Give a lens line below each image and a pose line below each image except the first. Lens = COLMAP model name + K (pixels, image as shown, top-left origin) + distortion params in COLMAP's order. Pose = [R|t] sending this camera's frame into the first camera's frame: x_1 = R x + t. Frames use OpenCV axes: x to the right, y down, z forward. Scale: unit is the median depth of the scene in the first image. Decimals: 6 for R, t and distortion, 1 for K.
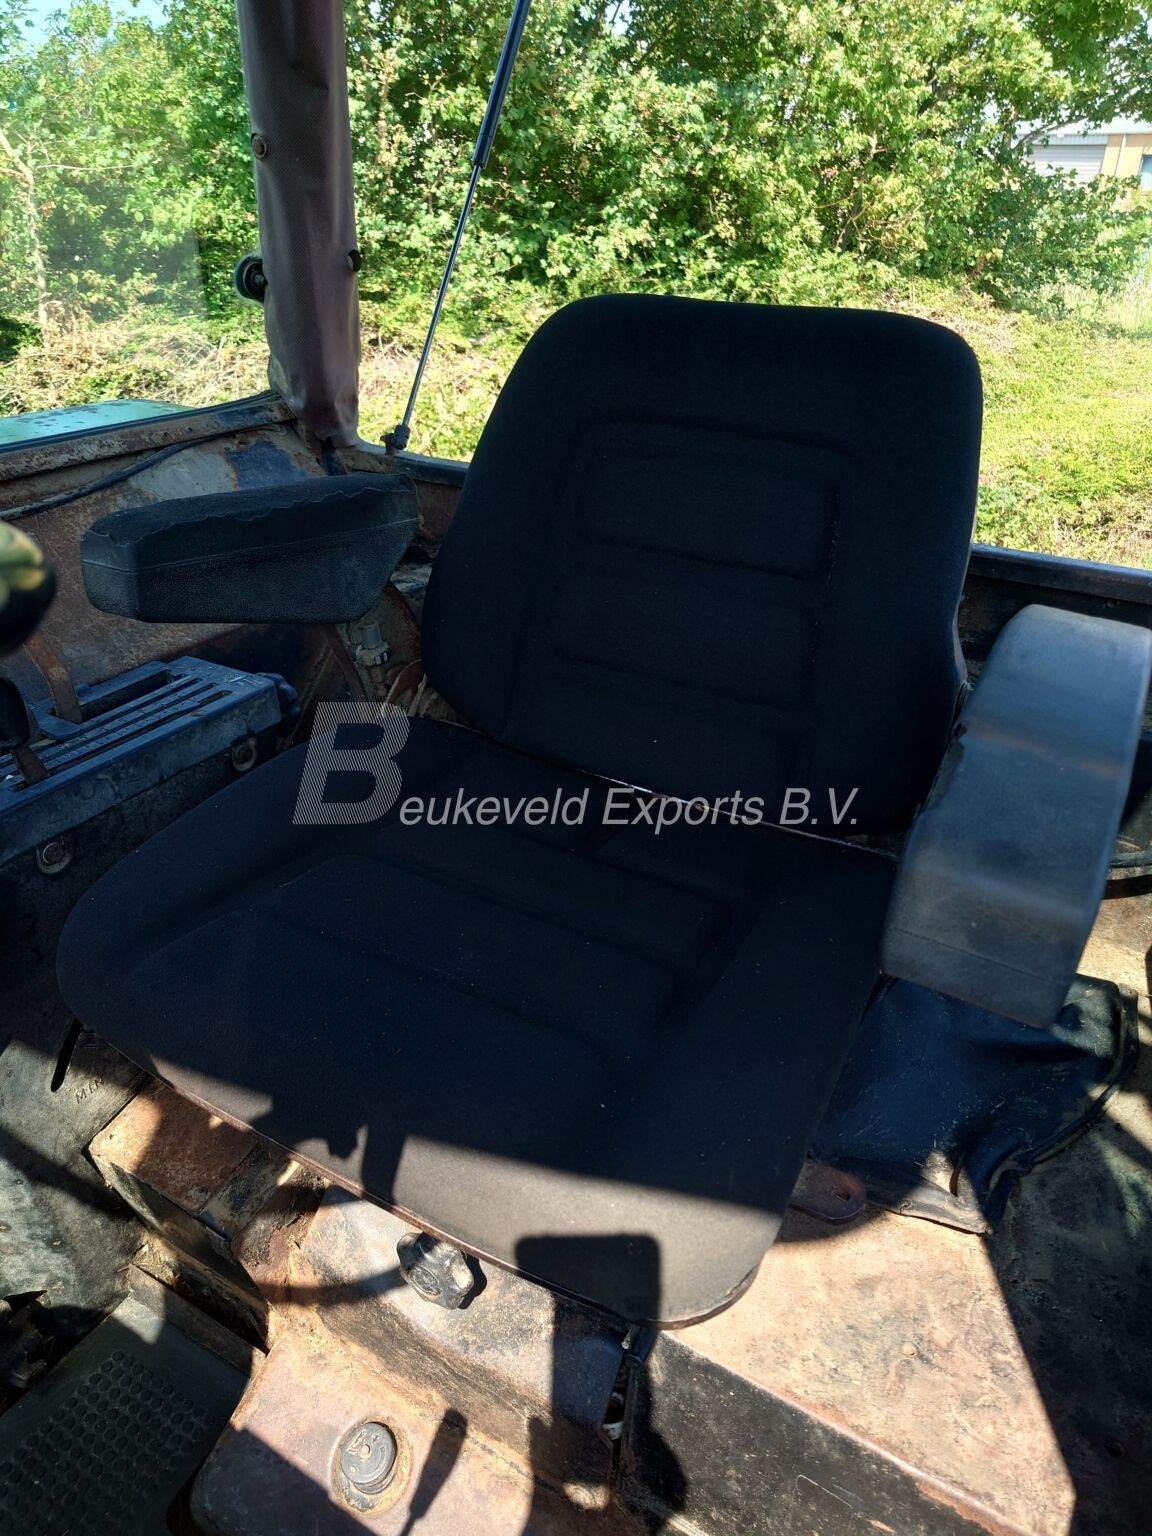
lens RADIAL K [[1124.2, 0, 548.8], [0, 1124.2, 766.9], [0, 0, 1]] dist [0.002723, 0.002482]
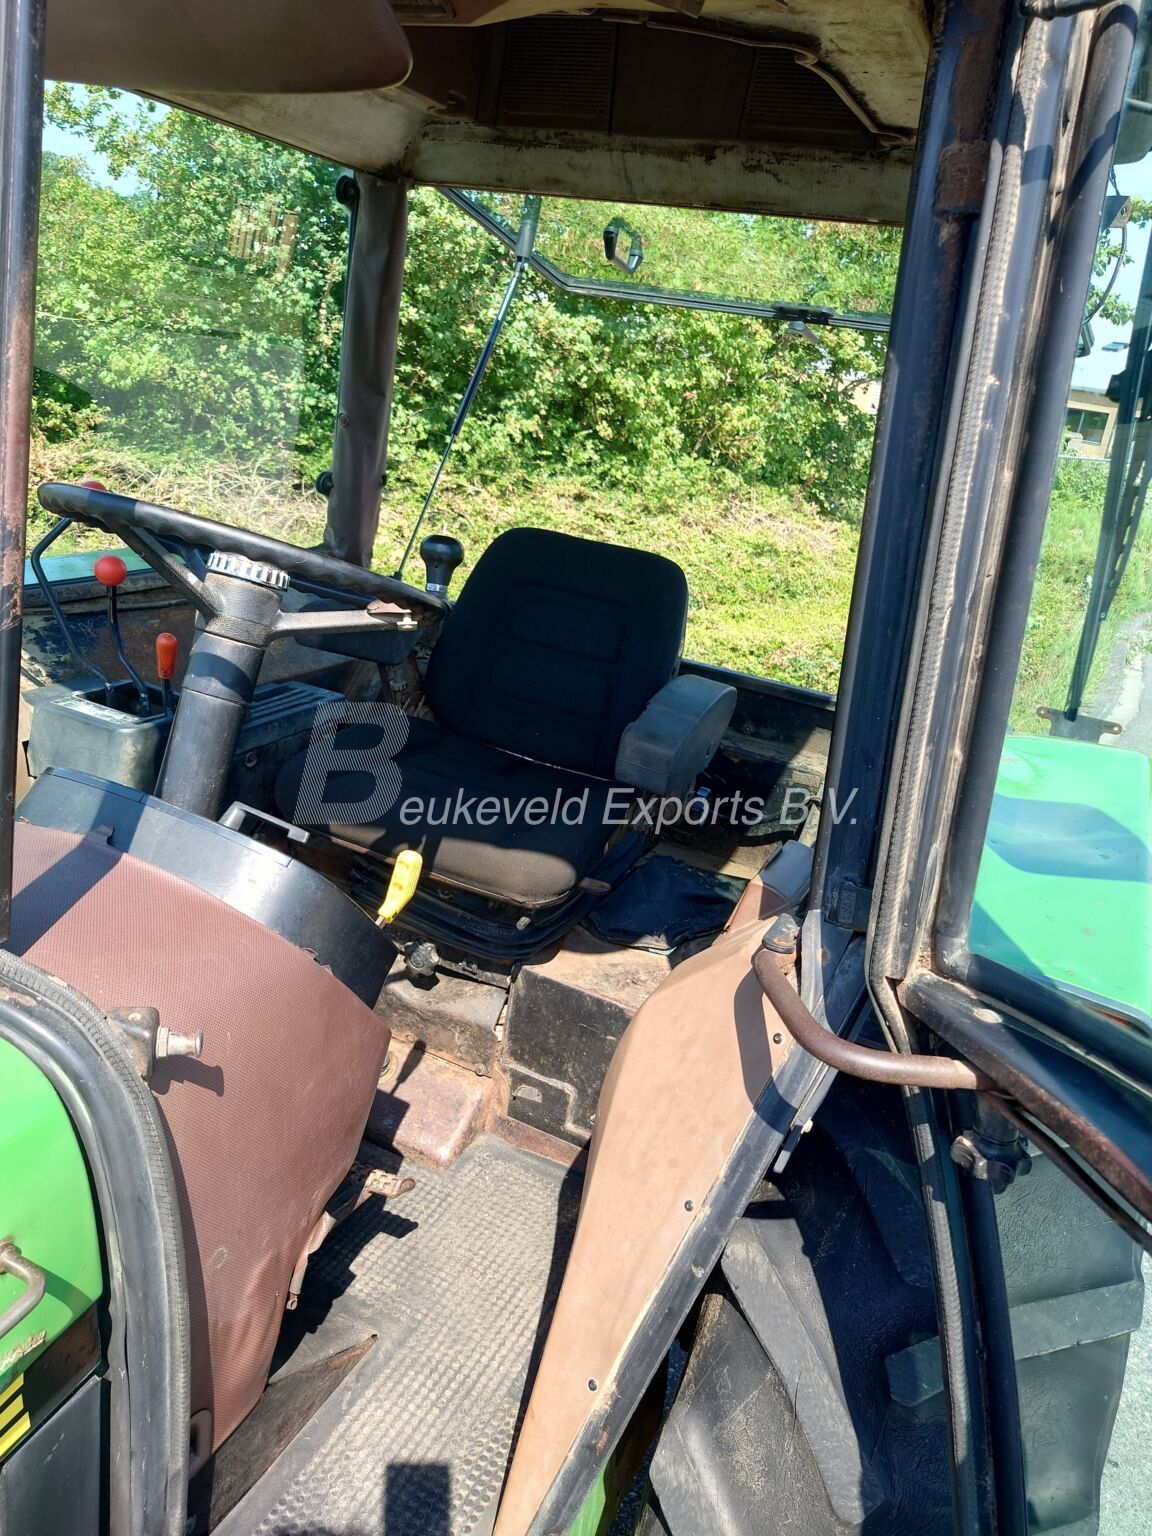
lens RADIAL K [[1124.2, 0, 548.8], [0, 1124.2, 766.9], [0, 0, 1]] dist [0.002723, 0.002482]
pose [[0.988952, 0.083457, 0.122510, -0.016819], [-0.067376, 0.989223, -0.129995, 0.038162], [-0.132038, 0.120305, 0.983917, -0.131536]]
